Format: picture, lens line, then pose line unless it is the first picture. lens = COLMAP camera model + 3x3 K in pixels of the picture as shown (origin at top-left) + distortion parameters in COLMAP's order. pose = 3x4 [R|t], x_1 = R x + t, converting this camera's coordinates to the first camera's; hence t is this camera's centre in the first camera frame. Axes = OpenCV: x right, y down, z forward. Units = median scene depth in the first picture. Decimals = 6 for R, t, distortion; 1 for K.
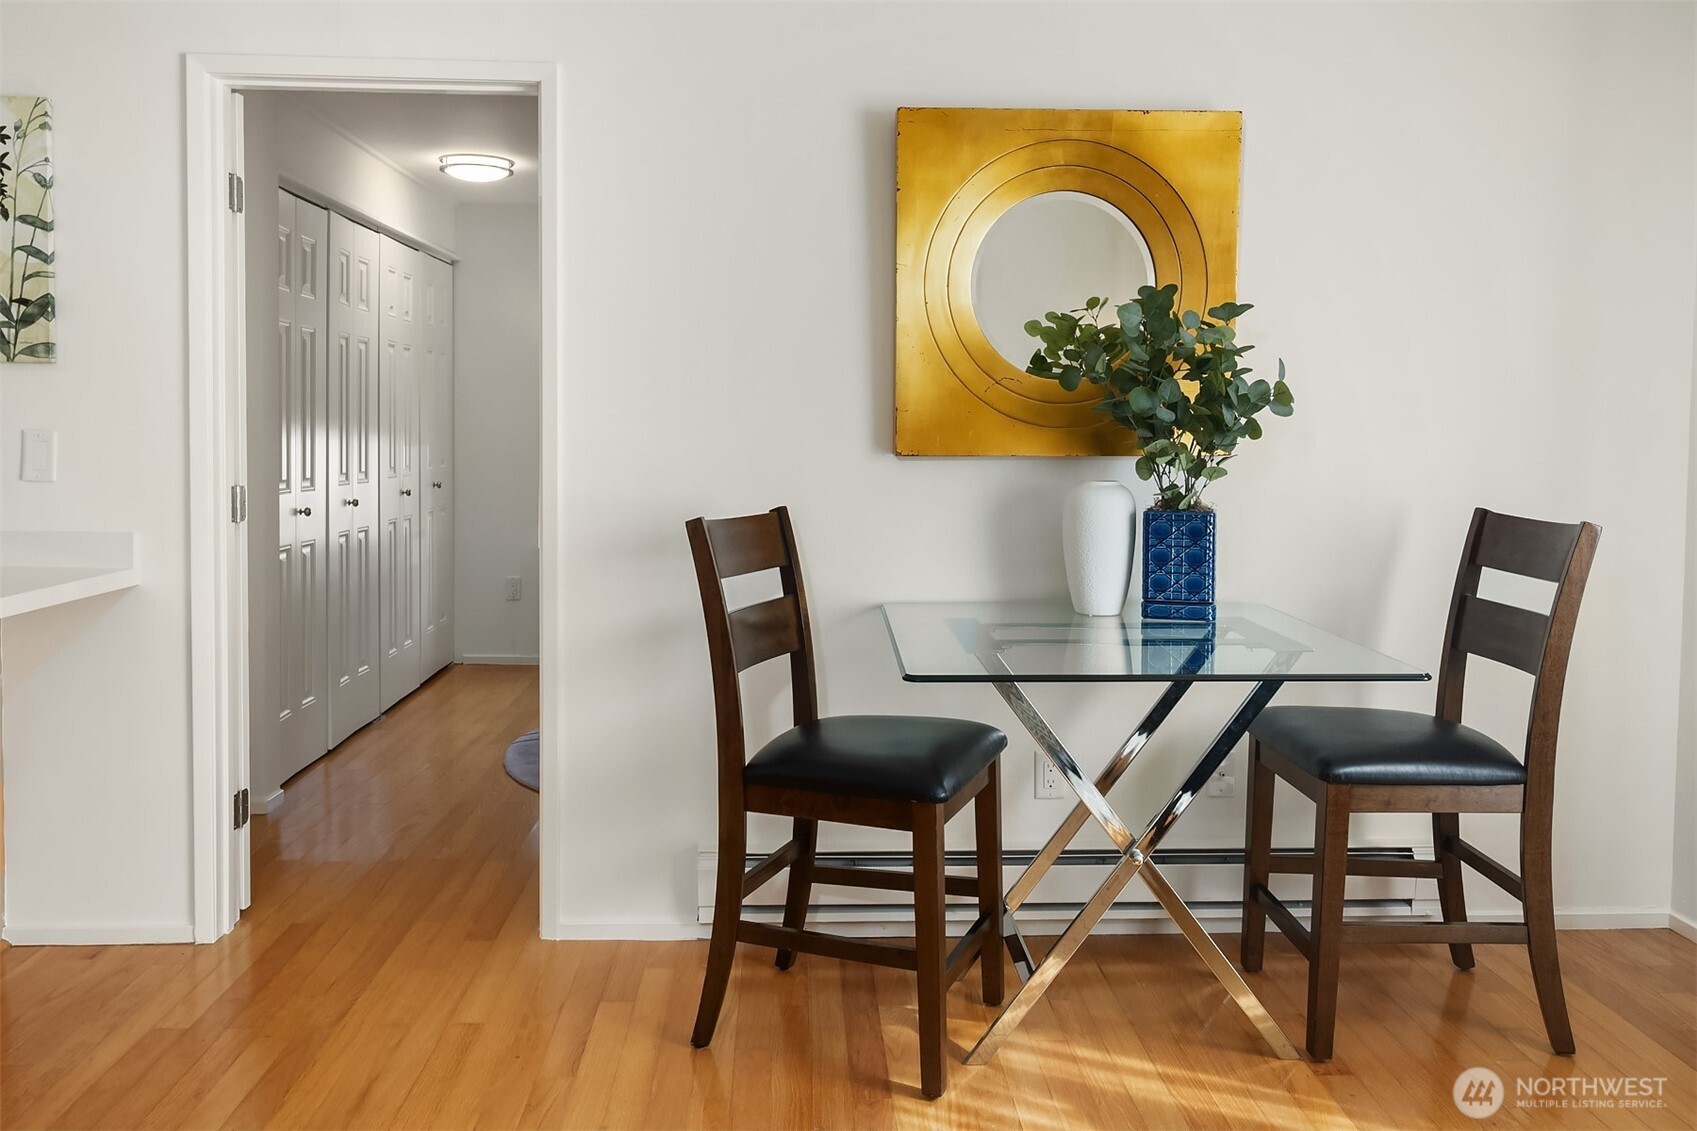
lens RADIAL K [[1283.2, 0, 774.2], [0, 1283.2, 505.9], [0, 0, 1]] dist [-0.077790, 0.025099]
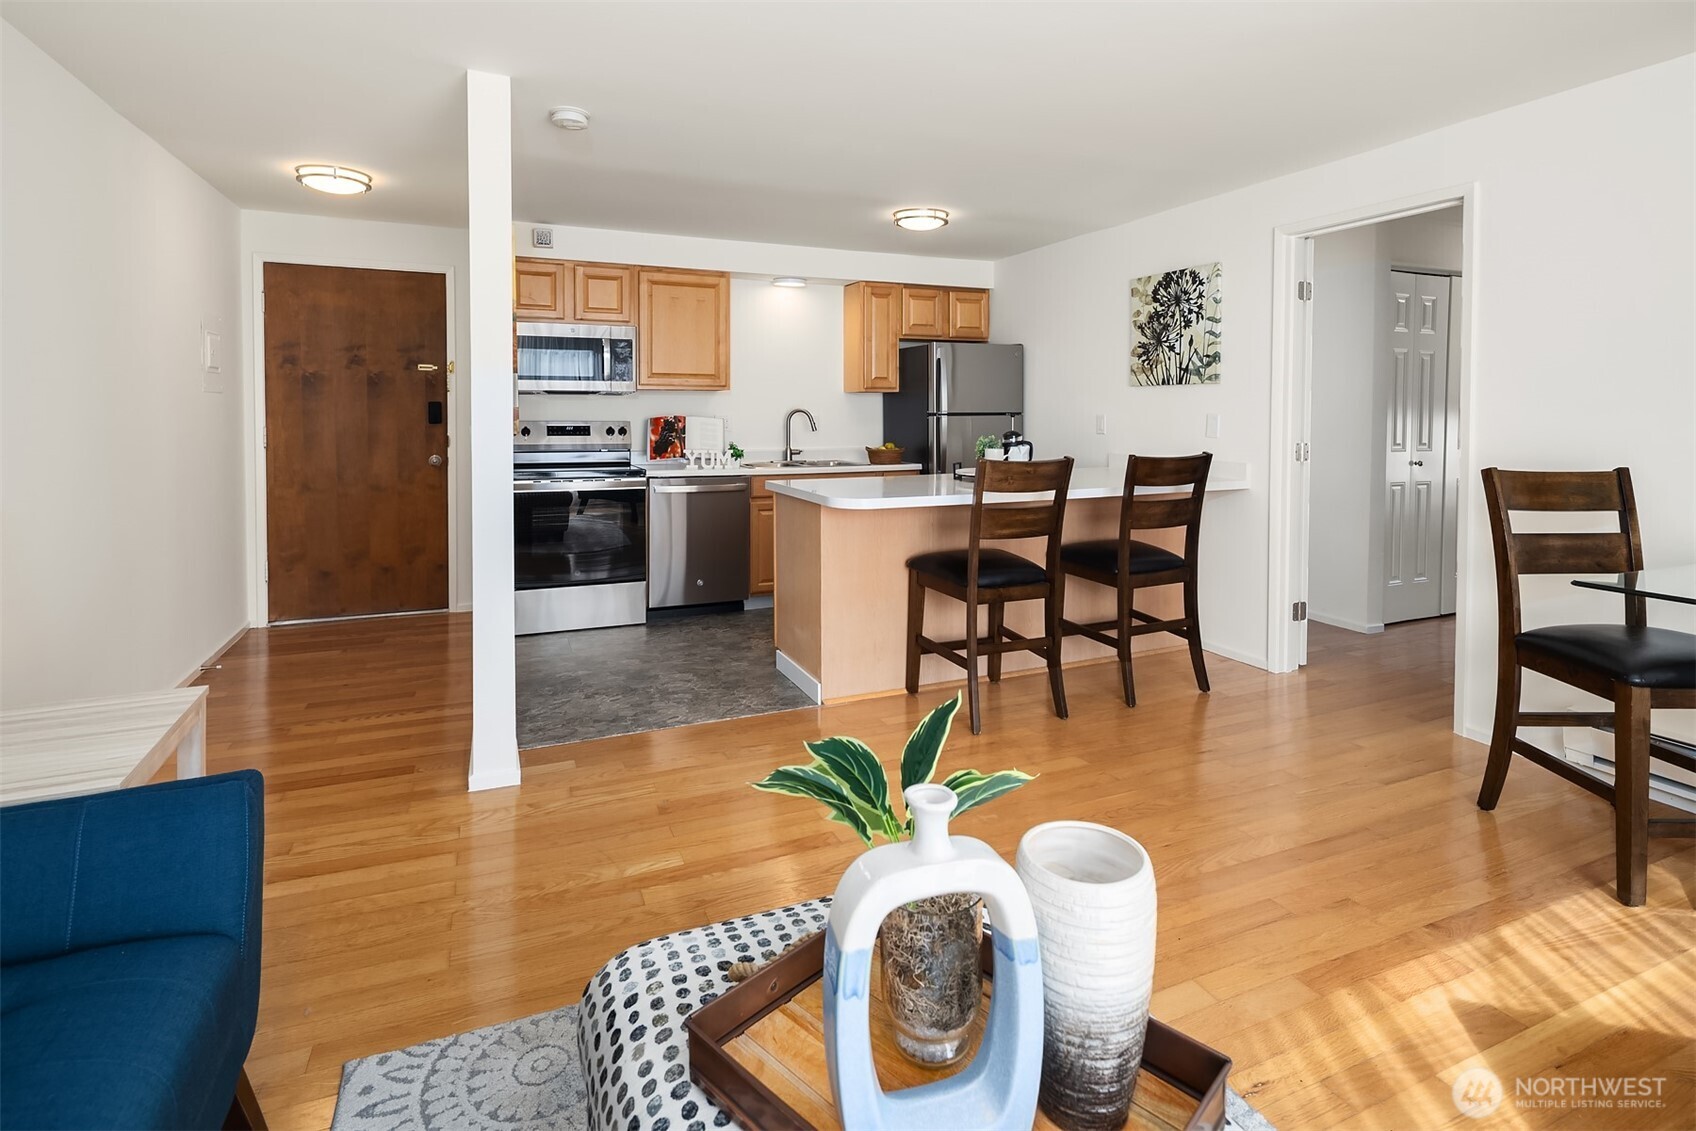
lens RADIAL K [[850.9, 0, 889.7], [0, 850.9, 436.6], [0, 0, 1]] dist [0.004120, 0.000334]
pose [[0.345388, 0.017560, -0.938296, 0.624954], [-0.049721, 0.998763, 0.000389, 0.007210], [0.937142, 0.046519, 0.345834, -0.047434]]
